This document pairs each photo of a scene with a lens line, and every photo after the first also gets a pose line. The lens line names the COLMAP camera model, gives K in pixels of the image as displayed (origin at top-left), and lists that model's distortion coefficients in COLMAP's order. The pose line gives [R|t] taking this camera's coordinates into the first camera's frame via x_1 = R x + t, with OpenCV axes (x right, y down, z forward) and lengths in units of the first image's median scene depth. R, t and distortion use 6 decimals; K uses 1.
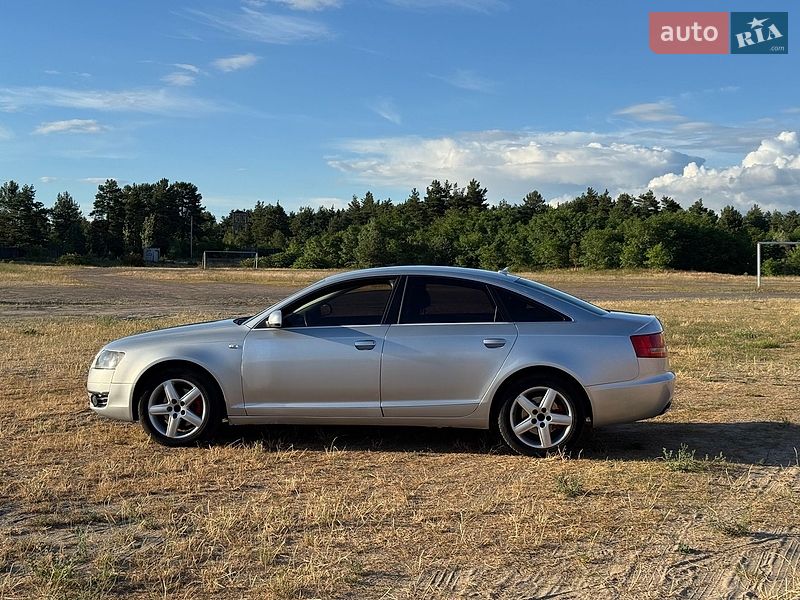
lens RADIAL K [[1114.2, 0, 400.0], [0, 1114.2, 300.0], [0, 0, 1]] dist [0.181915, -0.346726]
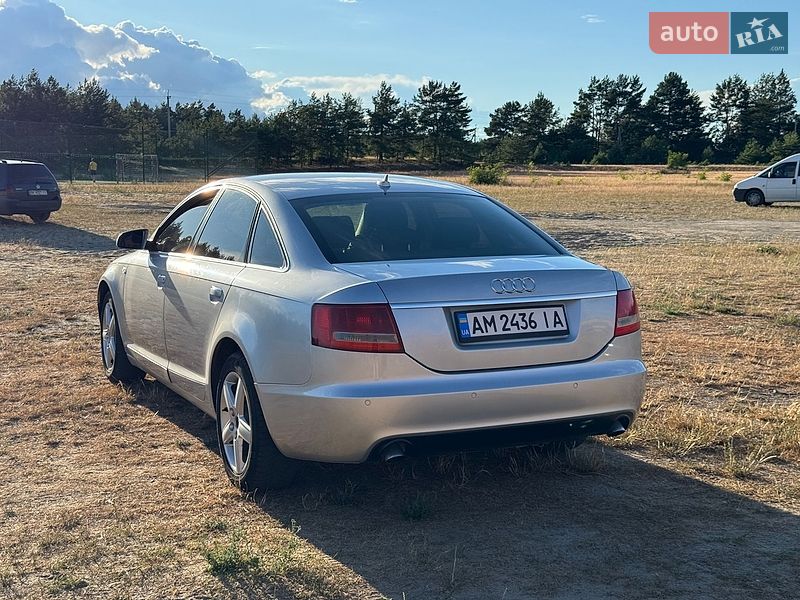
lens RADIAL K [[1114.2, 0, 400.0], [0, 1114.2, 300.0], [0, 0, 1]] dist [0.181915, -0.346726]
pose [[0.541440, 0.095803, -0.835263, 0.649069], [-0.029002, 0.995023, 0.095327, -0.021180], [0.840239, -0.027390, 0.541524, 0.716205]]
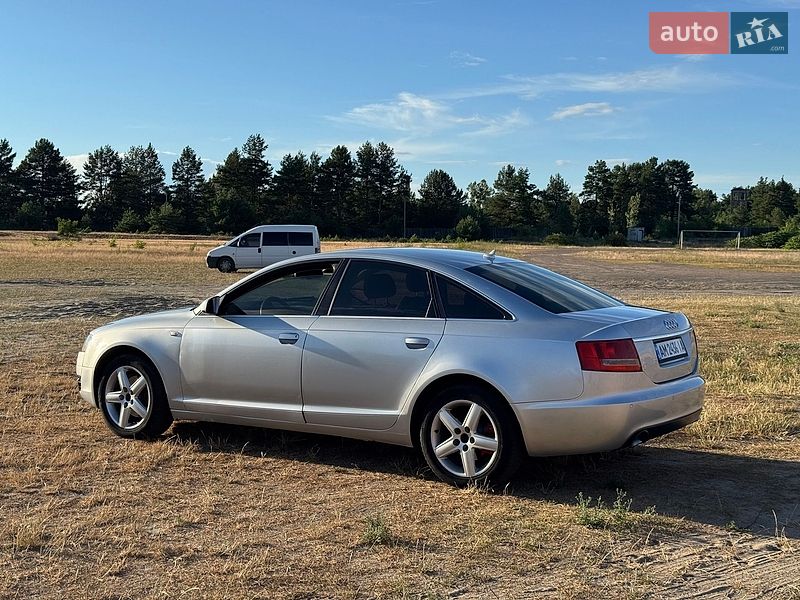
lens RADIAL K [[1114.2, 0, 400.0], [0, 1114.2, 300.0], [0, 0, 1]] dist [0.181915, -0.346726]
pose [[0.903633, 0.028431, -0.427364, 0.405716], [-0.020693, 0.999527, 0.022741, -0.010686], [0.427808, -0.011706, 0.903794, 0.248849]]
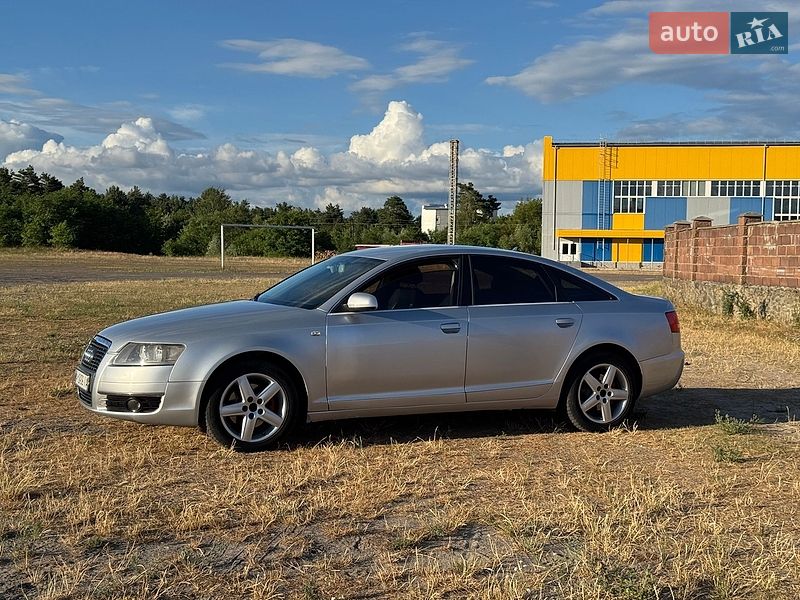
lens RADIAL K [[1114.2, 0, 400.0], [0, 1114.2, 300.0], [0, 0, 1]] dist [0.181915, -0.346726]
pose [[0.851463, -0.014098, 0.524225, -0.552194], [0.004544, 0.999799, 0.019507, -0.002318], [-0.524395, -0.014227, 0.851356, 0.208726]]
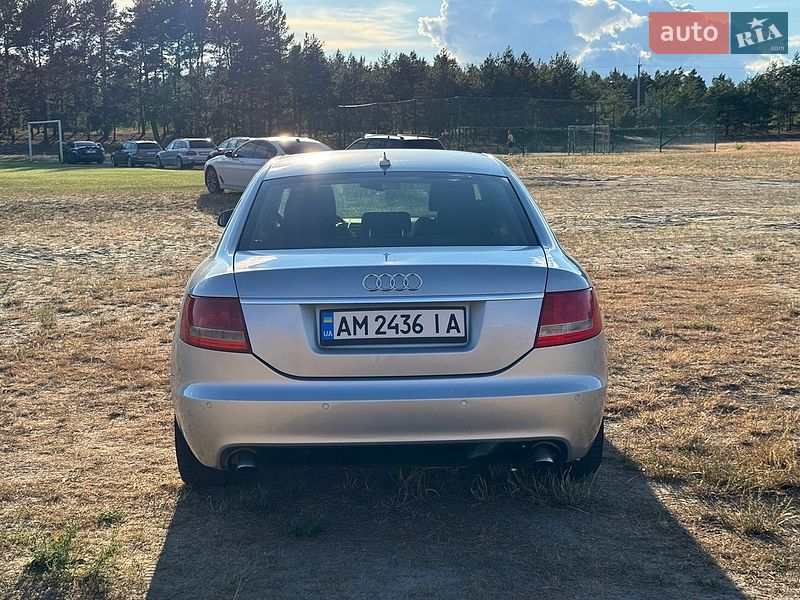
lens RADIAL K [[1114.2, 0, 400.0], [0, 1114.2, 300.0], [0, 0, 1]] dist [0.181915, -0.346726]
pose [[0.150529, 0.133717, -0.979521, 0.682987], [-0.020517, 0.991020, 0.132134, -0.032132], [0.988393, 0.000207, 0.151921, 0.979098]]
